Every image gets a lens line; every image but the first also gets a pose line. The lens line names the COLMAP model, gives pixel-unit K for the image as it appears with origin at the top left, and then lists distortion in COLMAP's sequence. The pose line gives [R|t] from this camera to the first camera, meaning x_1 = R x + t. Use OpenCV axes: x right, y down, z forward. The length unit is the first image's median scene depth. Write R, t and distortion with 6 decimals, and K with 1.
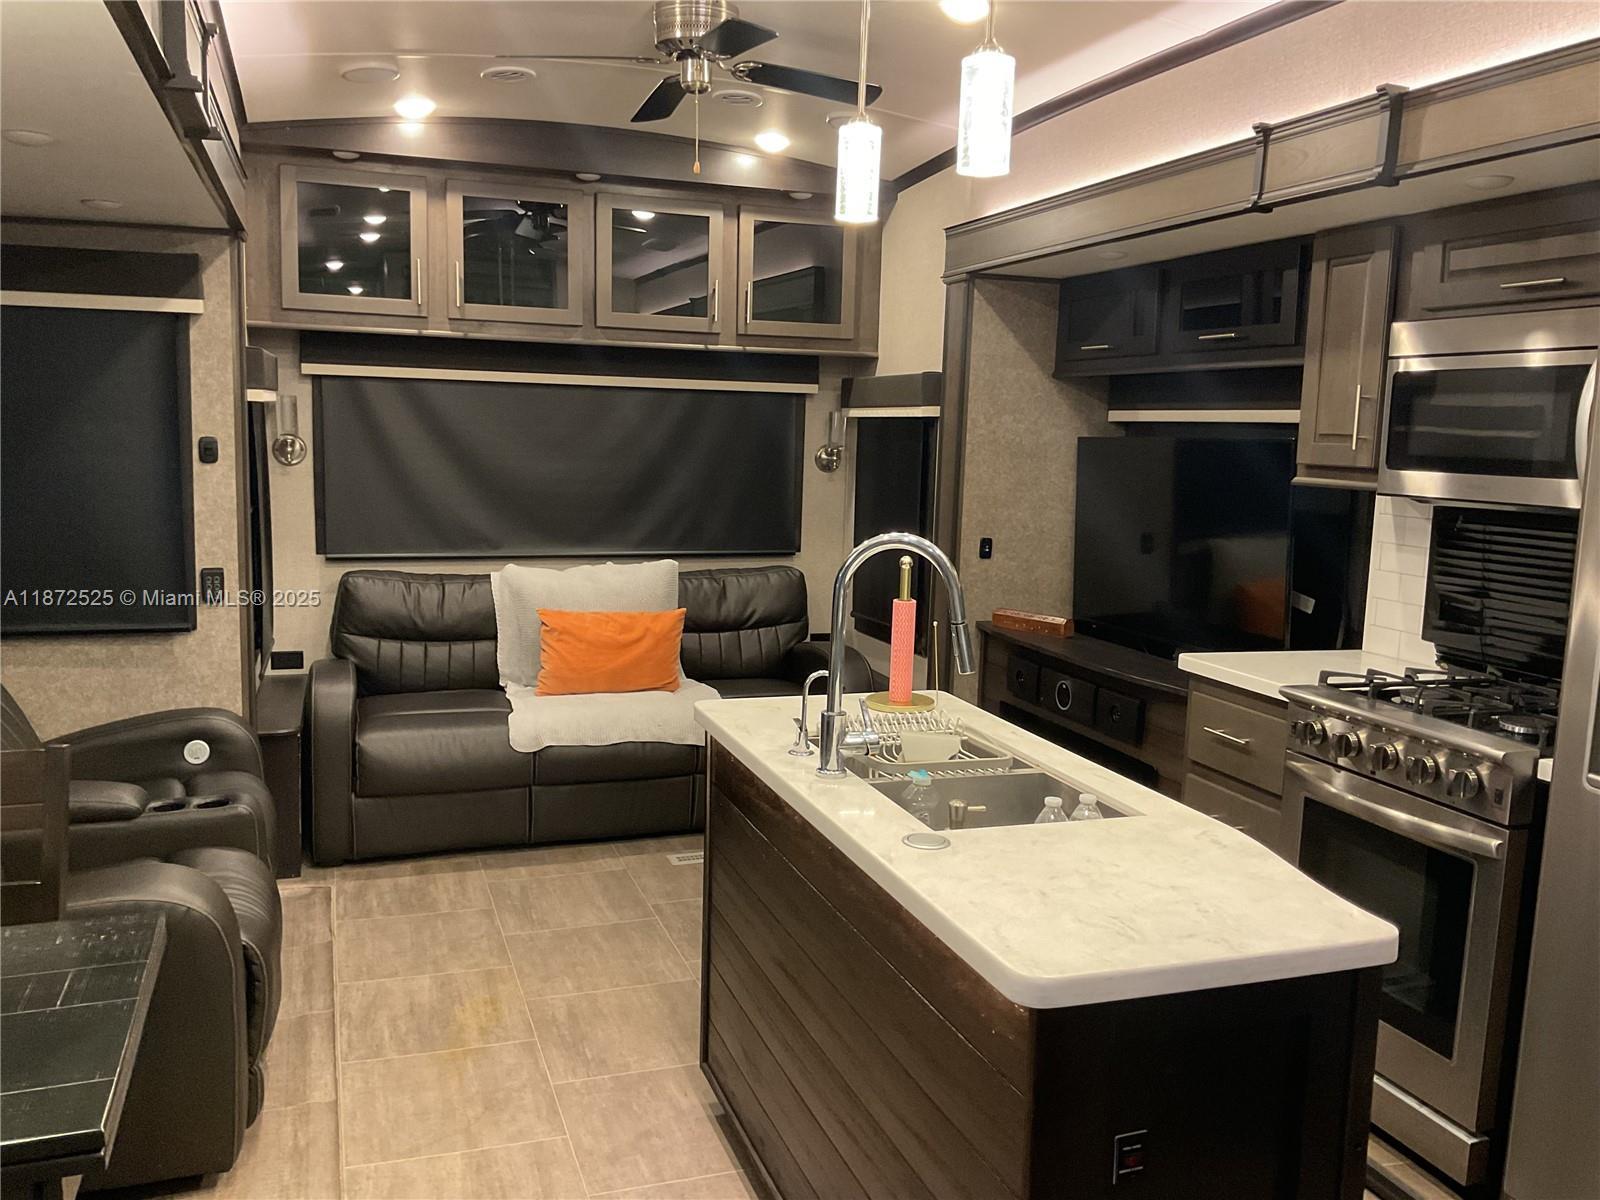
lens RADIAL K [[1310.7, 0, 800.0], [0, 1310.7, 600.0], [0, 0, 1]] dist [0.101901, -0.200993]
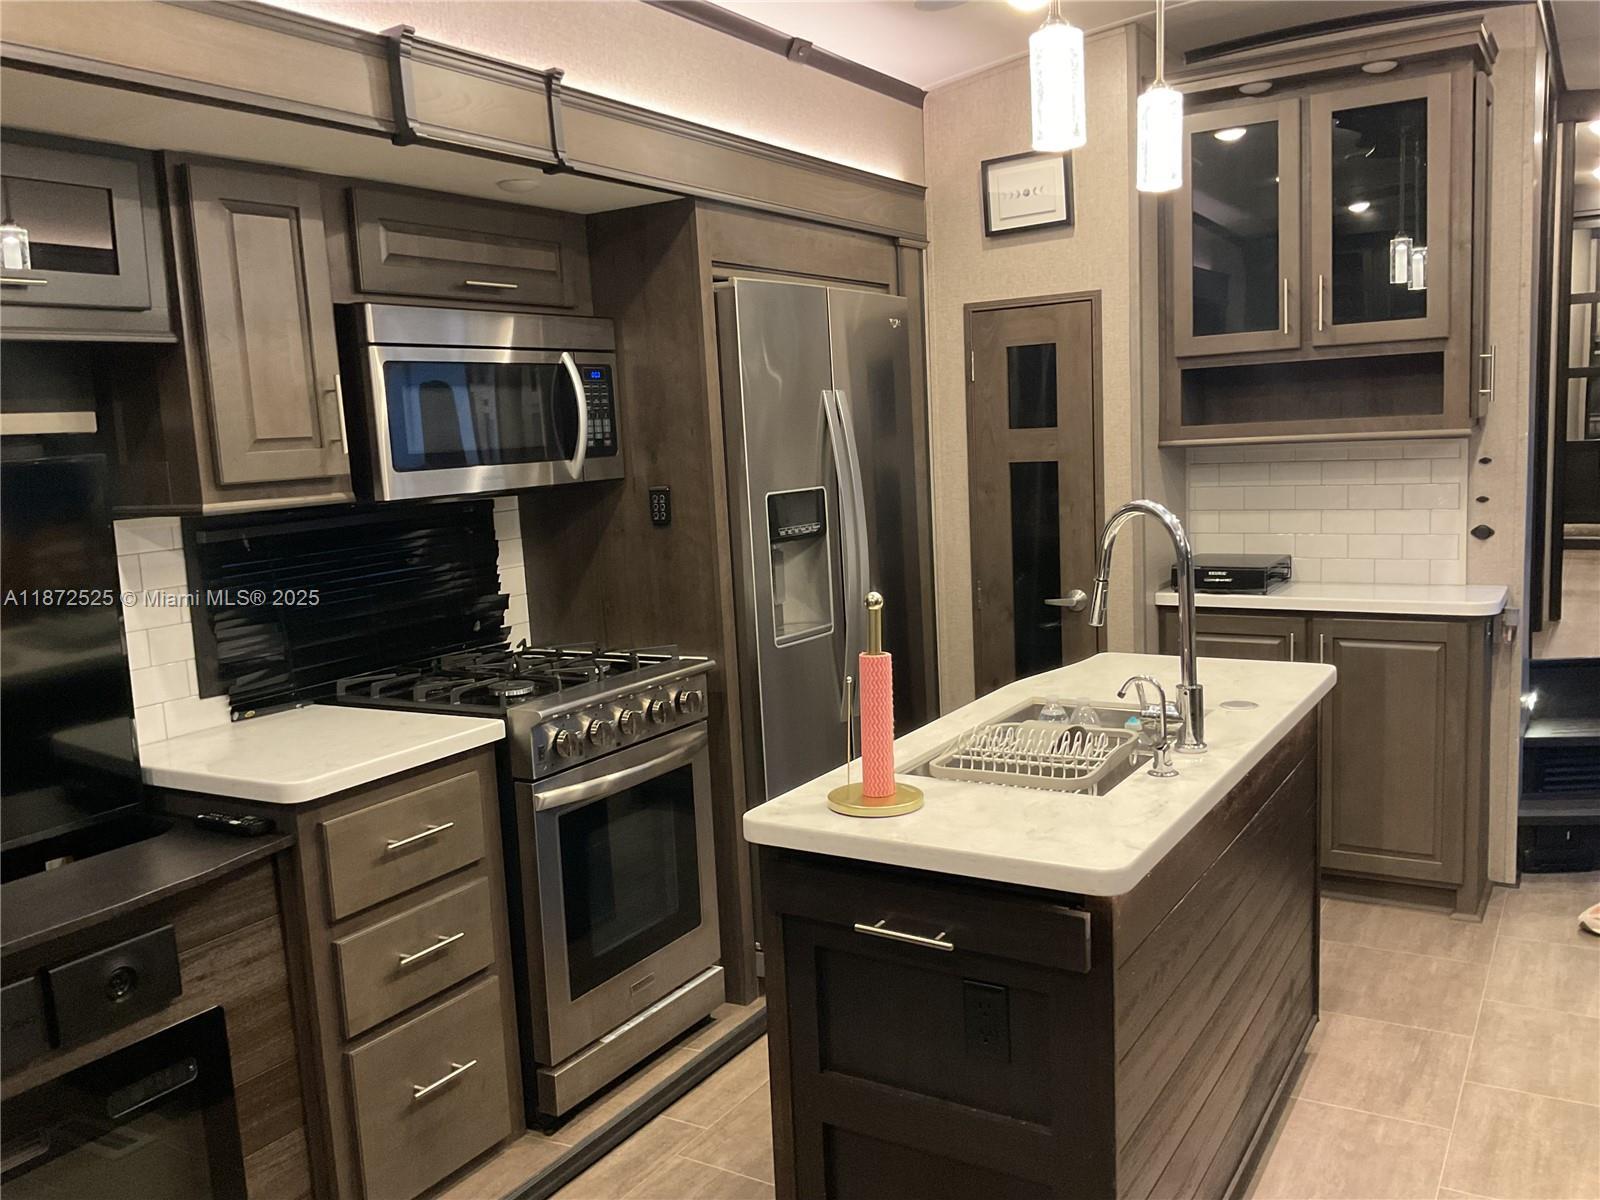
lens RADIAL K [[1310.7, 0, 800.0], [0, 1310.7, 600.0], [0, 0, 1]] dist [0.101901, -0.200993]
pose [[-0.624805, -0.094806, 0.775004, -0.341323], [0.142165, 0.962194, 0.232318, -0.151749], [-0.767729, 0.255332, -0.587706, 1.106934]]
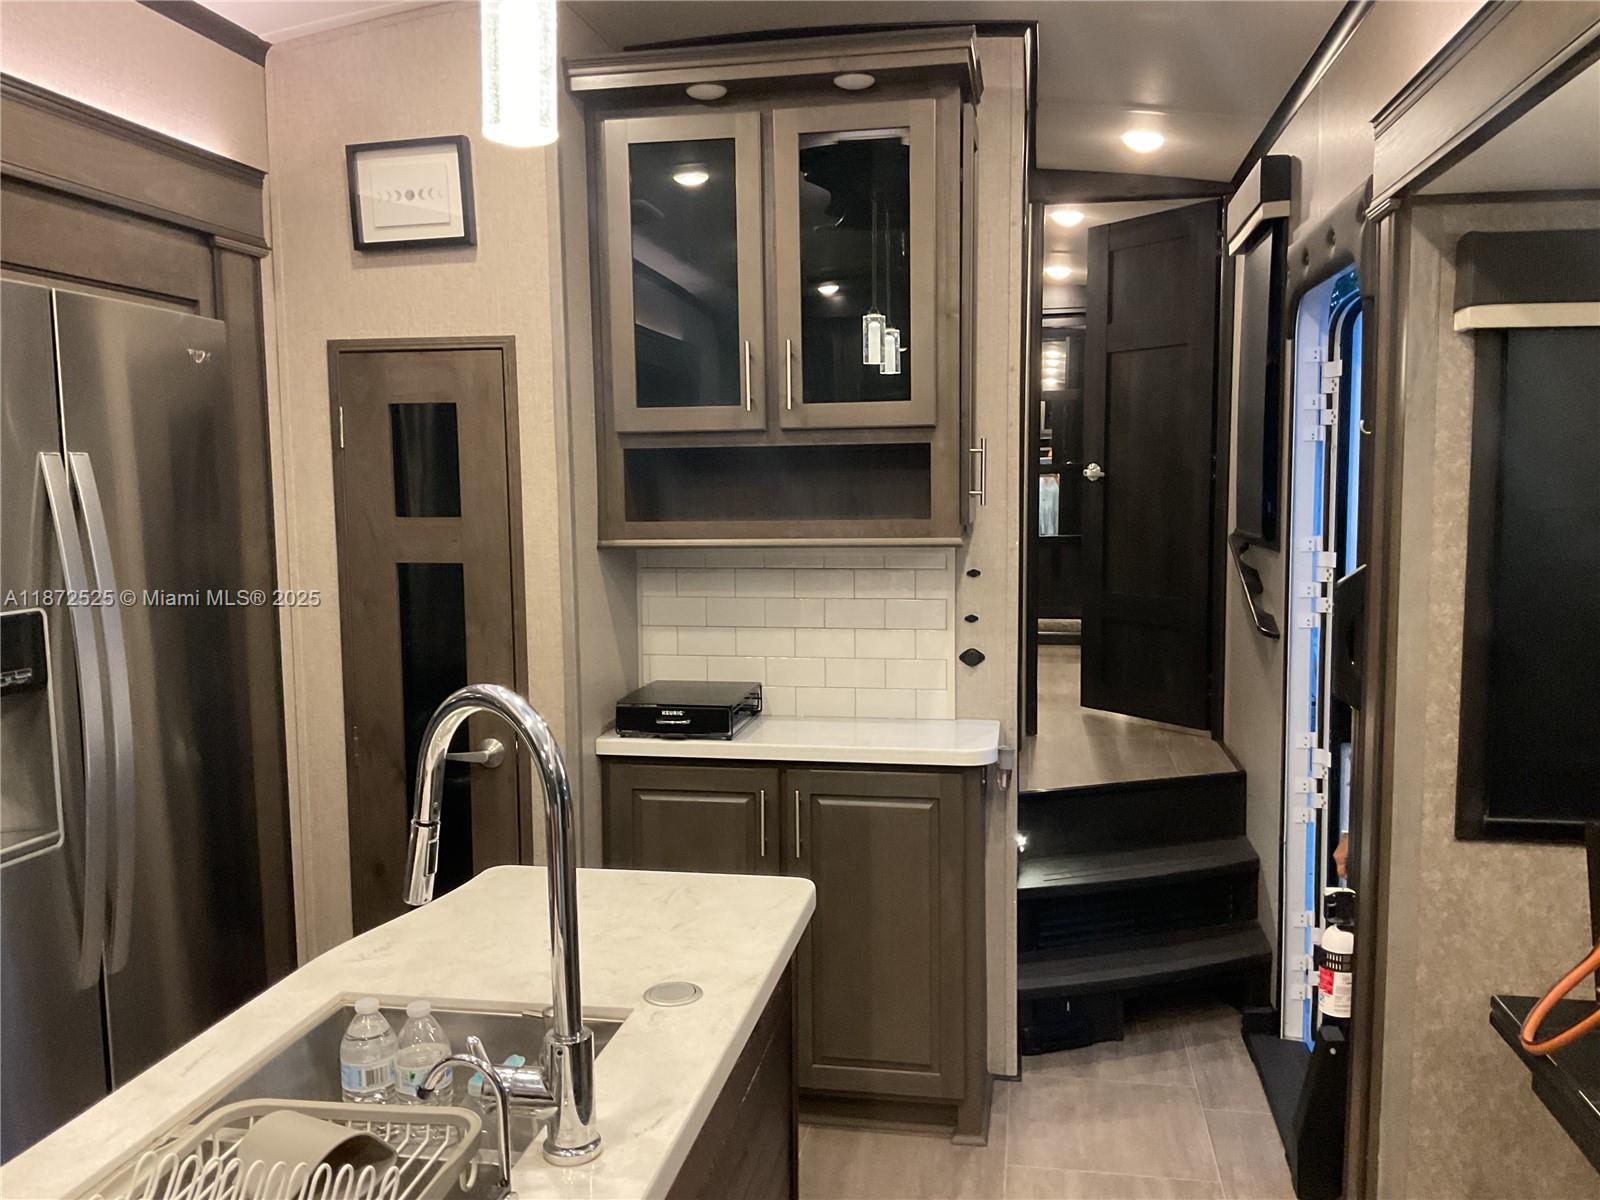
lens RADIAL K [[1310.7, 0, 800.0], [0, 1310.7, 600.0], [0, 0, 1]] dist [0.101901, -0.200993]
pose [[-0.866027, -0.057534, 0.496677, -0.192790], [0.062244, 0.973225, 0.221268, -0.121138], [-0.496108, 0.222539, -0.839257, 0.844984]]
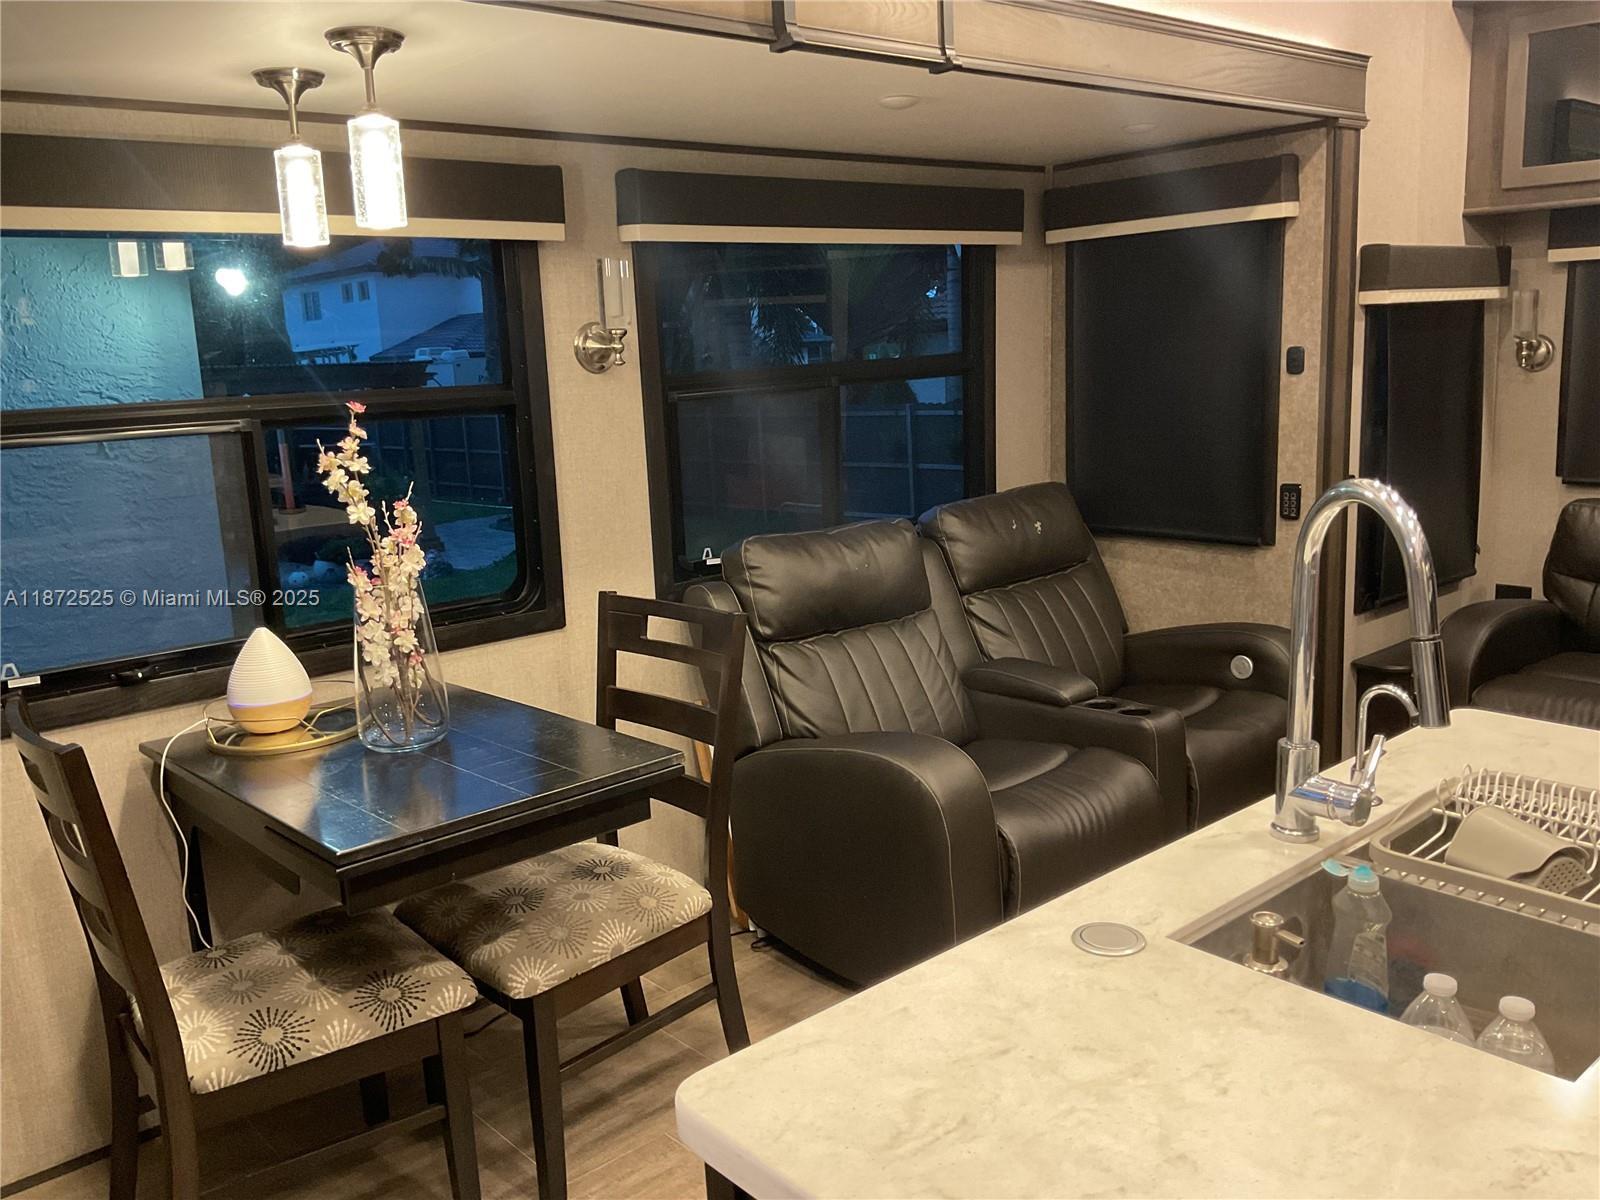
lens RADIAL K [[1310.7, 0, 800.0], [0, 1310.7, 600.0], [0, 0, 1]] dist [0.101901, -0.200993]
pose [[0.362323, 0.134288, -0.922328, 0.337789], [-0.069143, 0.990712, 0.117082, -0.029118], [0.929484, 0.021351, 0.368243, 0.319704]]
